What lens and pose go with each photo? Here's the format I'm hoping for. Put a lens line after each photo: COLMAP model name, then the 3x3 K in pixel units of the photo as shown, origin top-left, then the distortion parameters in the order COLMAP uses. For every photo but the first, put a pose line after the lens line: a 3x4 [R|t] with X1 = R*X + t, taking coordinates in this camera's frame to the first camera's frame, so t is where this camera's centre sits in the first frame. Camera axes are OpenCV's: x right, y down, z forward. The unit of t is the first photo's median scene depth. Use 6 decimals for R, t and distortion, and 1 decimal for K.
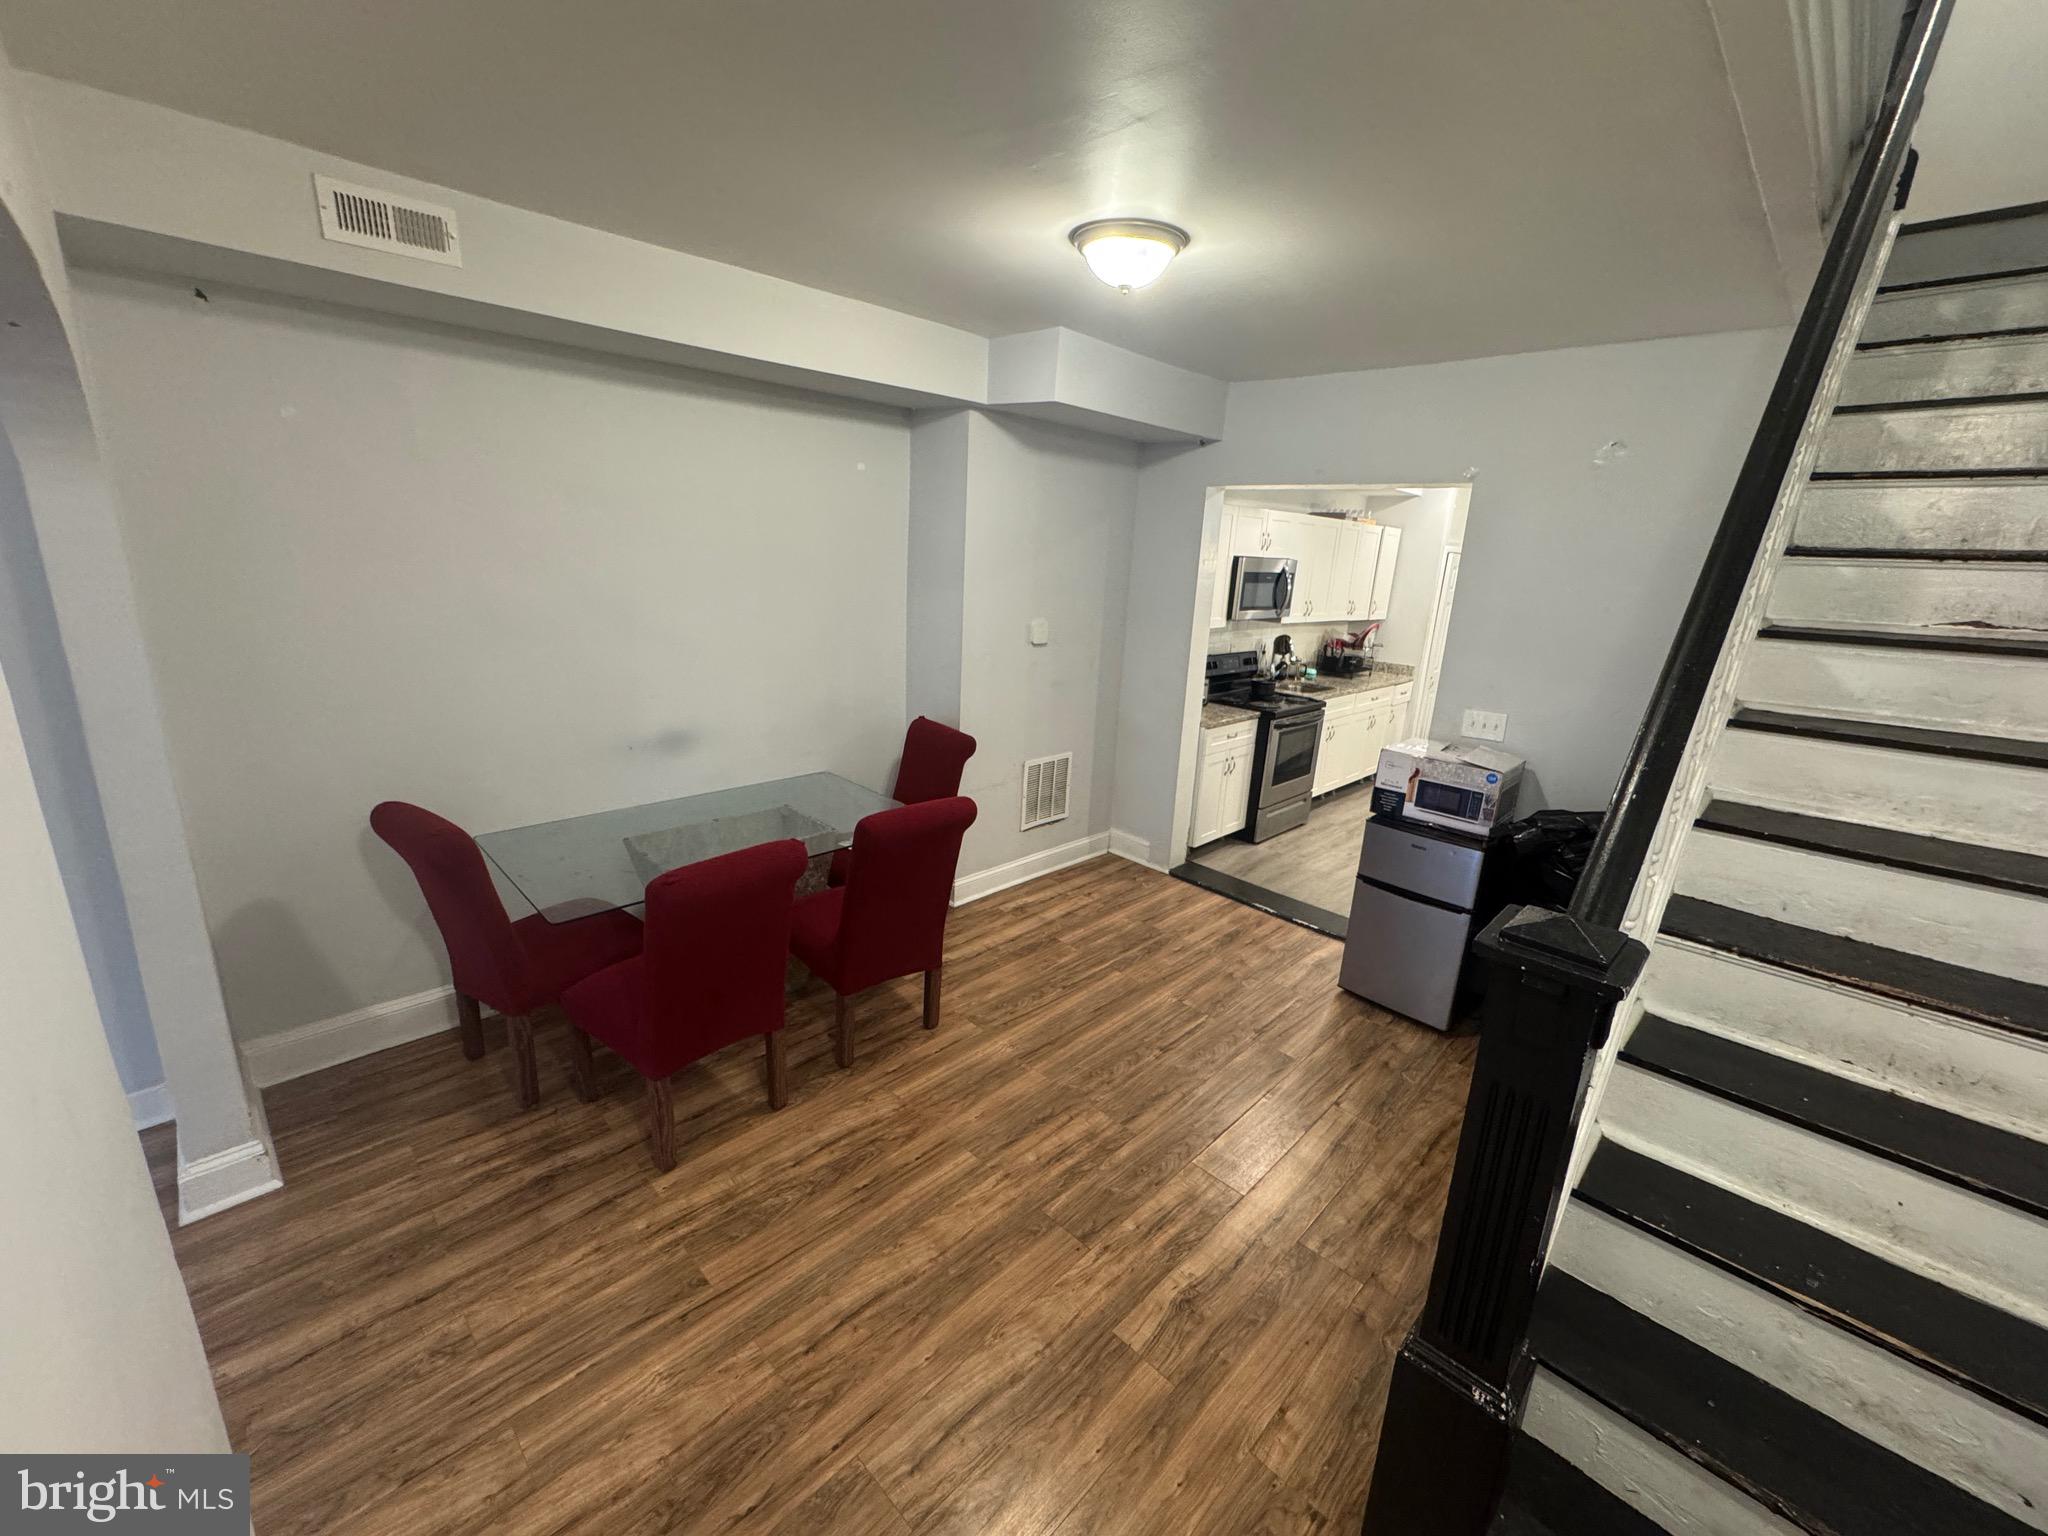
lens RADIAL K [[824.6, 0, 1024.2], [0, 824.6, 766.3], [0, 0, 1]] dist [-0.004108, 0.000446]
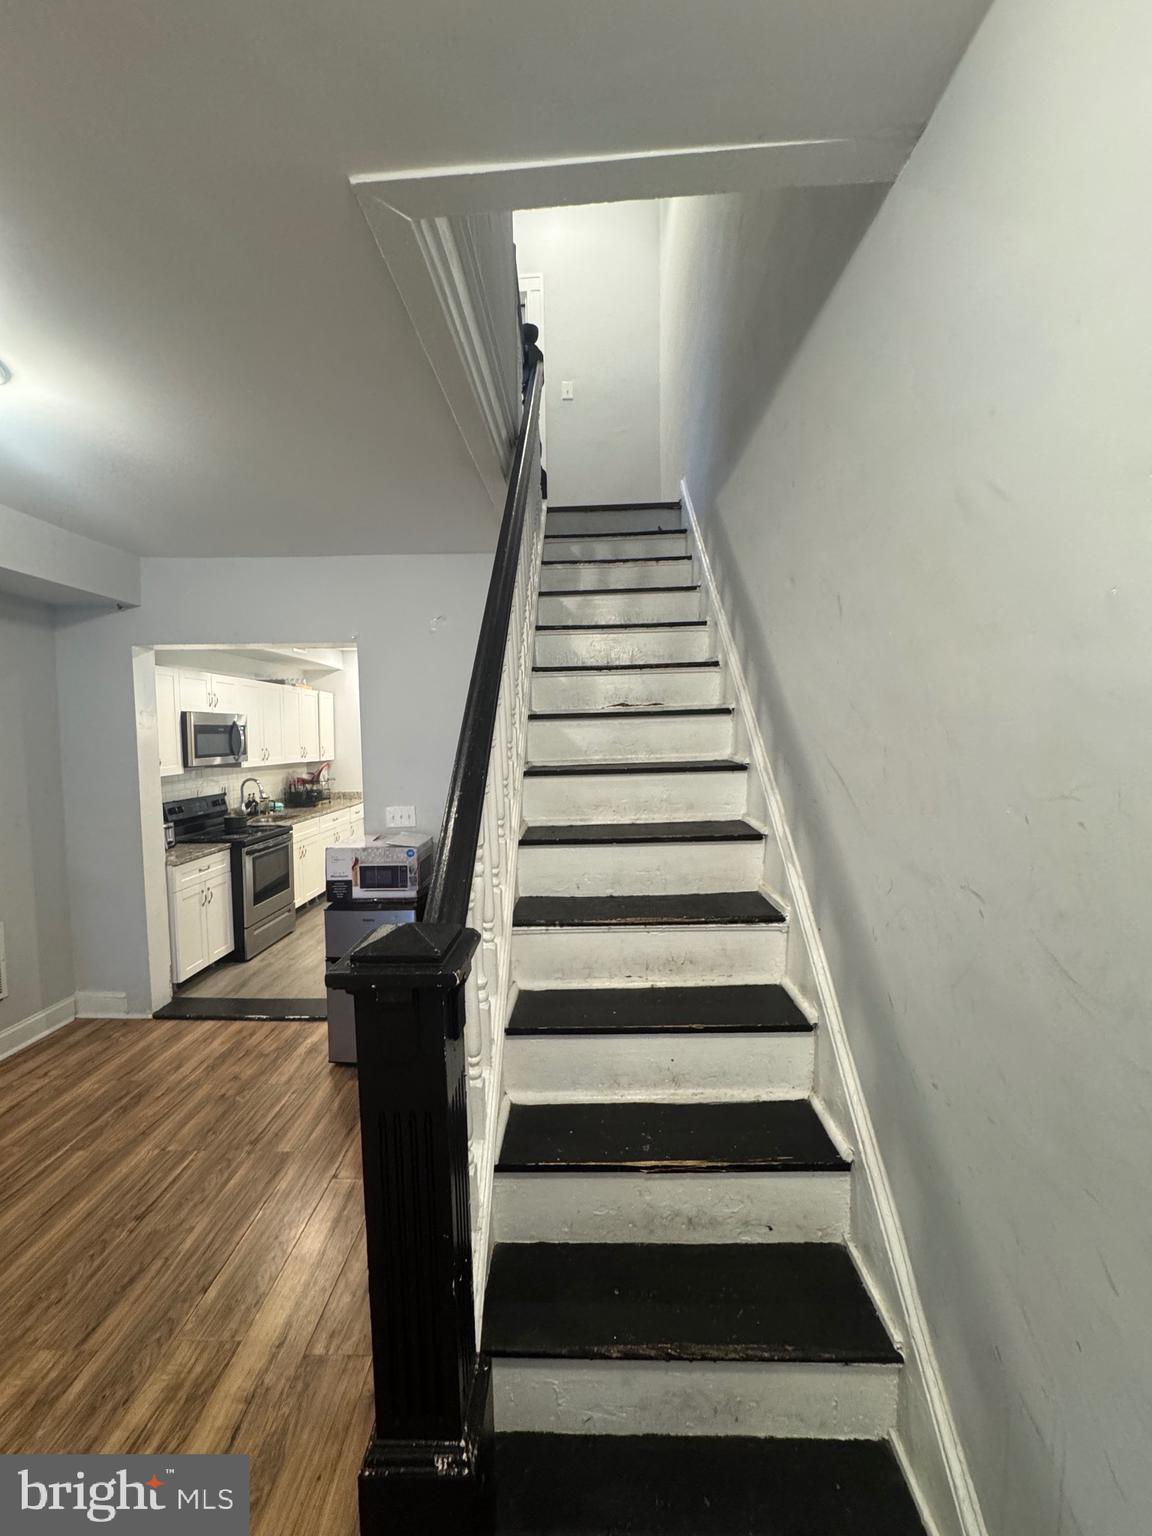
lens RADIAL K [[618.5, 0, 579.3], [0, 618.5, 755.5], [0, 0, 1]] dist [-0.004108, 0.000446]
pose [[0.718709, -0.086468, 0.689913, 0.088551], [0.224742, 0.967865, -0.112819, 0.034656], [-0.657988, 0.236136, 0.715047, 0.071763]]
